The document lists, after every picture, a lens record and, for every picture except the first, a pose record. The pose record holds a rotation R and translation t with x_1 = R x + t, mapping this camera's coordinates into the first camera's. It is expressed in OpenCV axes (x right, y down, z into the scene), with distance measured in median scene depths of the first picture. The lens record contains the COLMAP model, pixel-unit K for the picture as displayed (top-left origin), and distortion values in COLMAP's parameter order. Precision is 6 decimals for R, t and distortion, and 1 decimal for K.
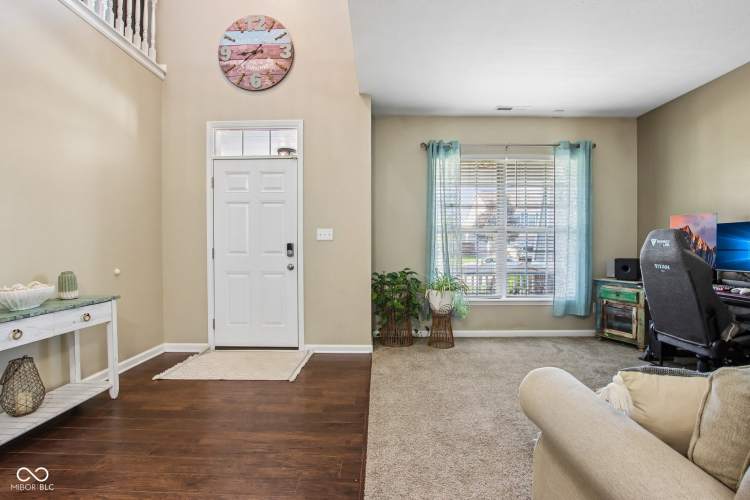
lens RADIAL K [[350.6, 0, 371.9], [0, 350.6, 247.6], [0, 0, 1]] dist [-0.034355, 0.004811]
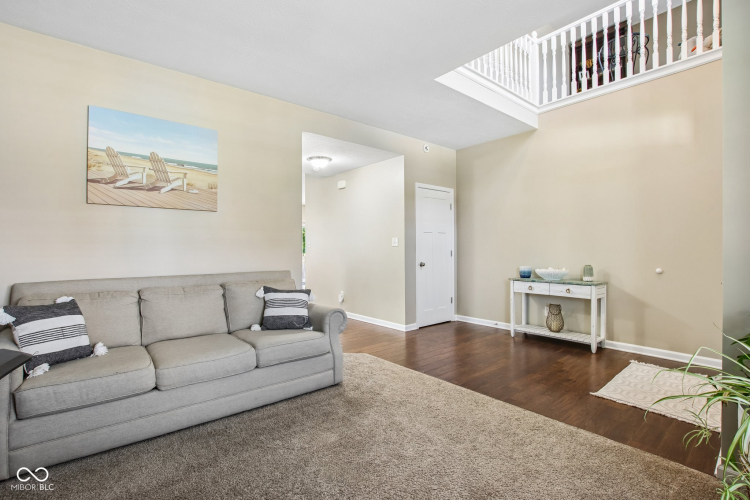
lens RADIAL K [[350.6, 0, 373.5], [0, 350.6, 250.2], [0, 0, 1]] dist [-0.034355, 0.004811]
pose [[-0.758382, 0.000485, -0.651810, 0.949006], [-0.010335, 0.999865, 0.012768, -0.009082], [0.651728, 0.016420, -0.758275, 1.524912]]
